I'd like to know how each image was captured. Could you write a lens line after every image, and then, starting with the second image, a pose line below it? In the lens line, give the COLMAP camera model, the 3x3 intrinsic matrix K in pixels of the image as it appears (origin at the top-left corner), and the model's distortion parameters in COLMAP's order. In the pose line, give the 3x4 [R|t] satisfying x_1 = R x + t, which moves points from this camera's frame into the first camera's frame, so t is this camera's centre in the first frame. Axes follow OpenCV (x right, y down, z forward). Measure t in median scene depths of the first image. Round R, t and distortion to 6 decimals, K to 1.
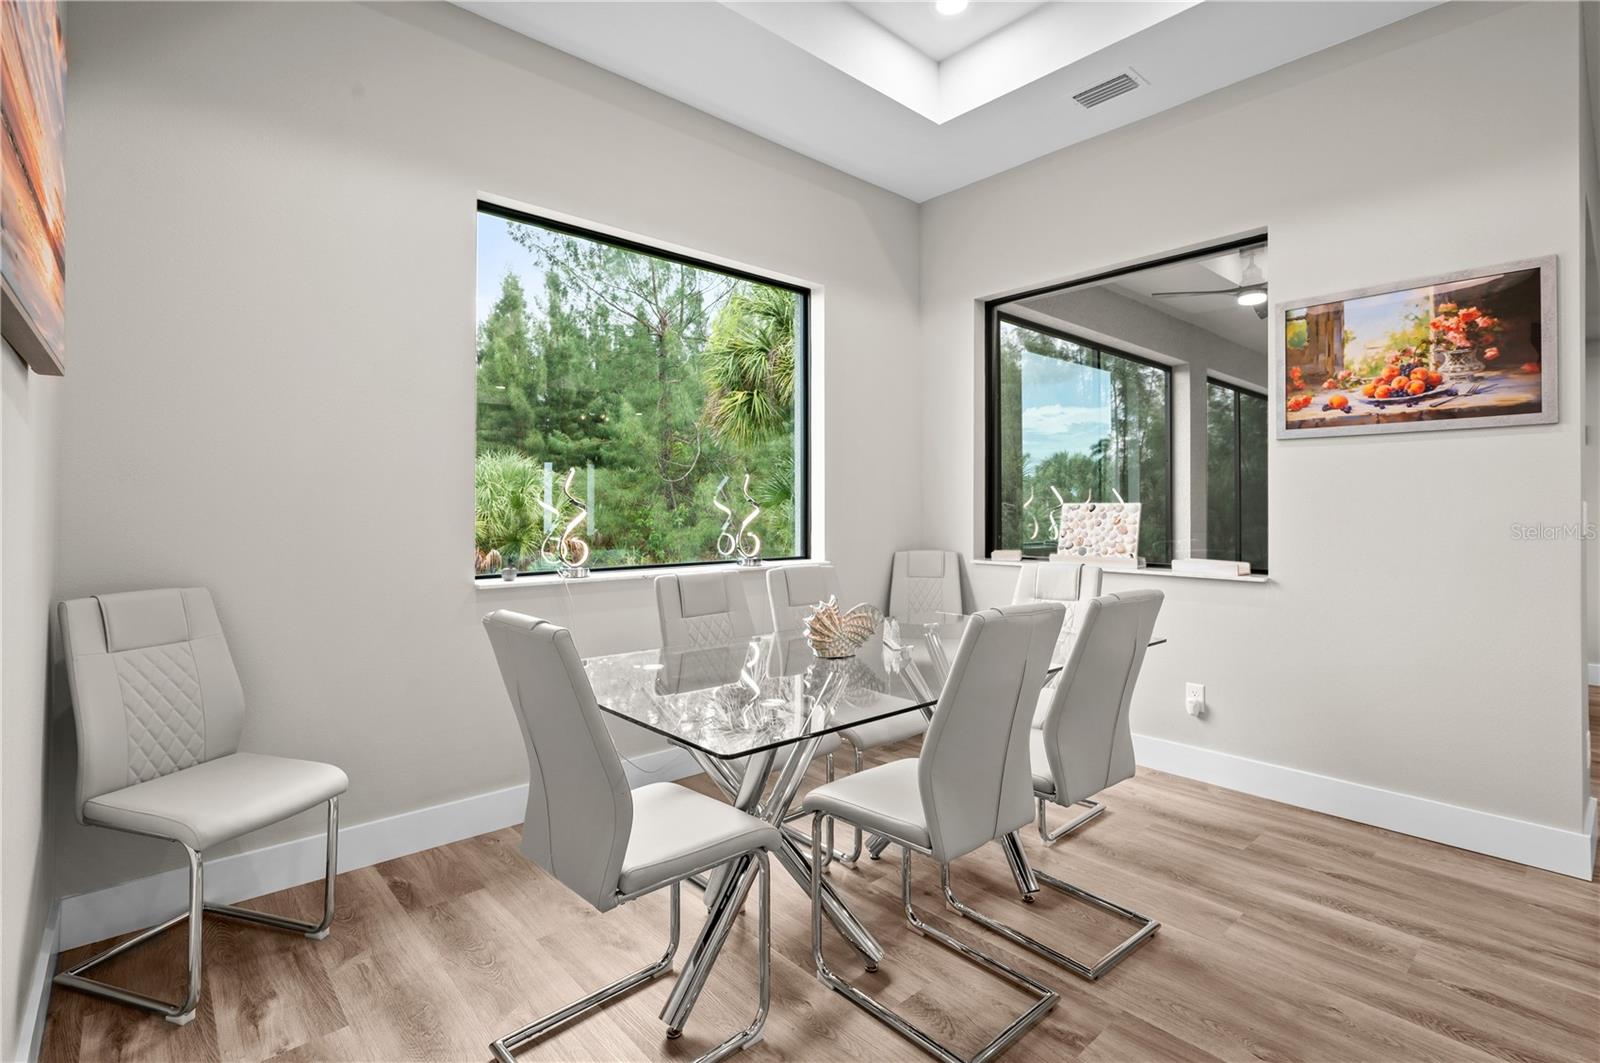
lens RADIAL K [[751.3, 0, 804.4], [0, 751.3, 530.1], [0, 0, 1]] dist [0.000944, -0.000162]
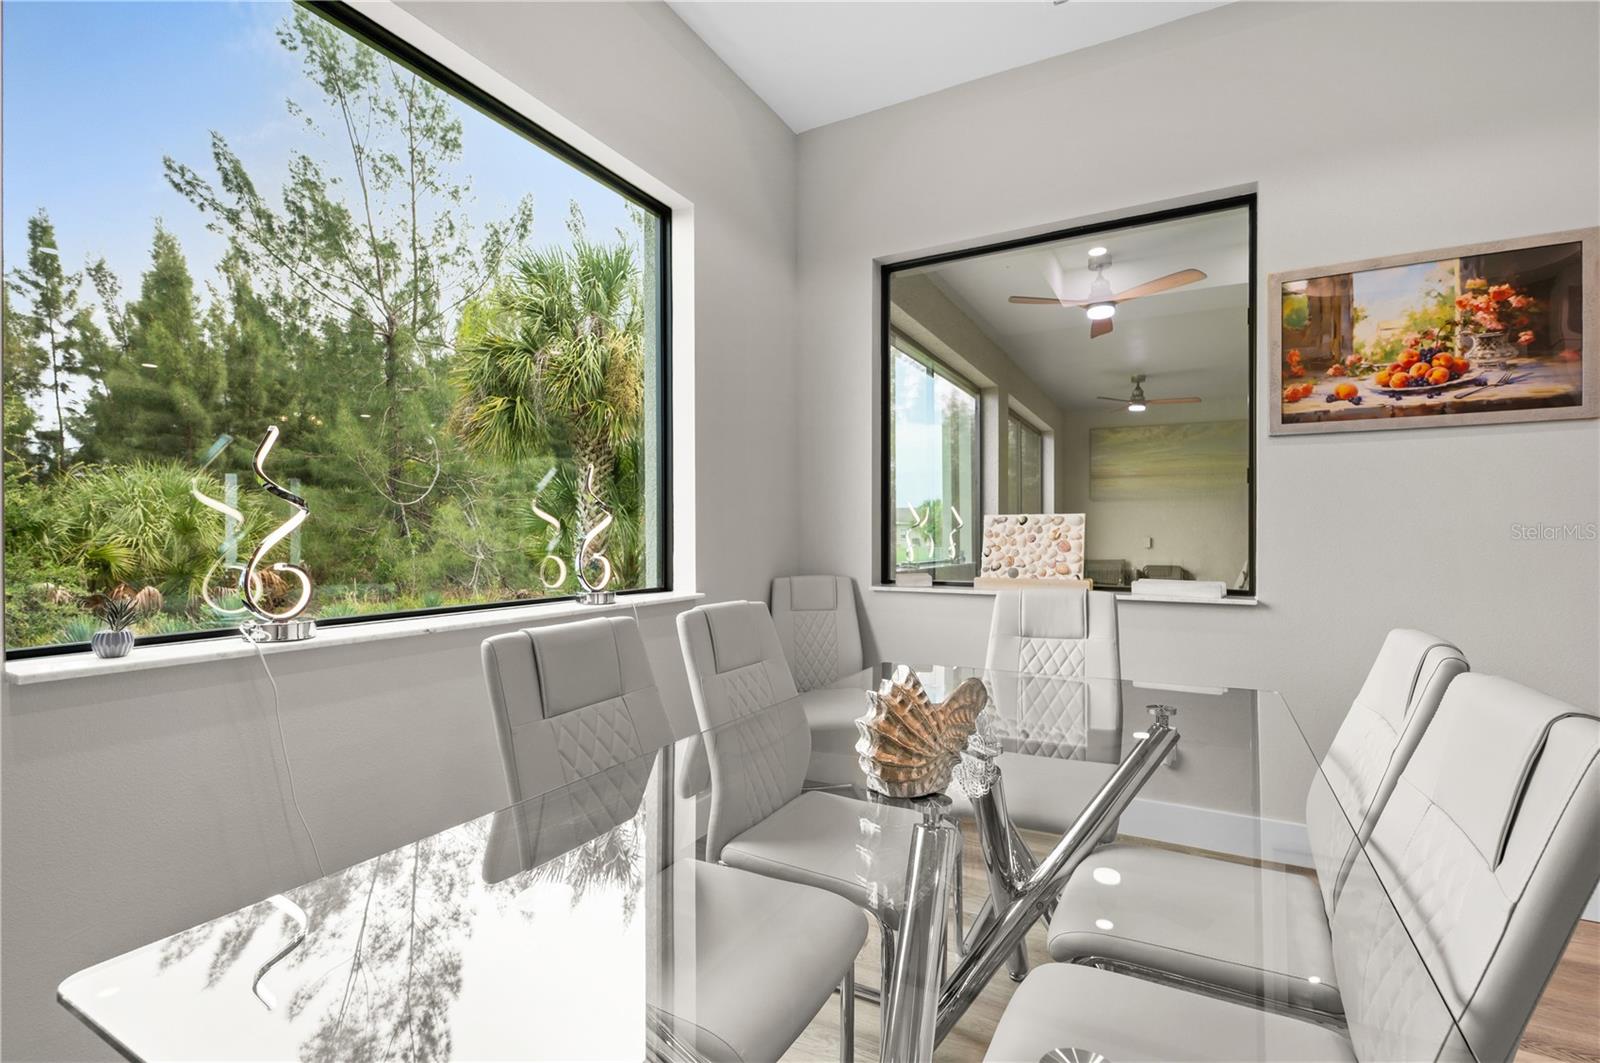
lens RADIAL K [[718.9, 0, 807.8], [0, 718.9, 554.8], [0, 0, 1]] dist [-0.003766, -0.000291]
pose [[0.940389, -0.008358, 0.339998, -0.137165], [0.010130, 0.999943, -0.003437, 0.010884], [-0.339950, 0.006677, 0.940420, 0.428222]]
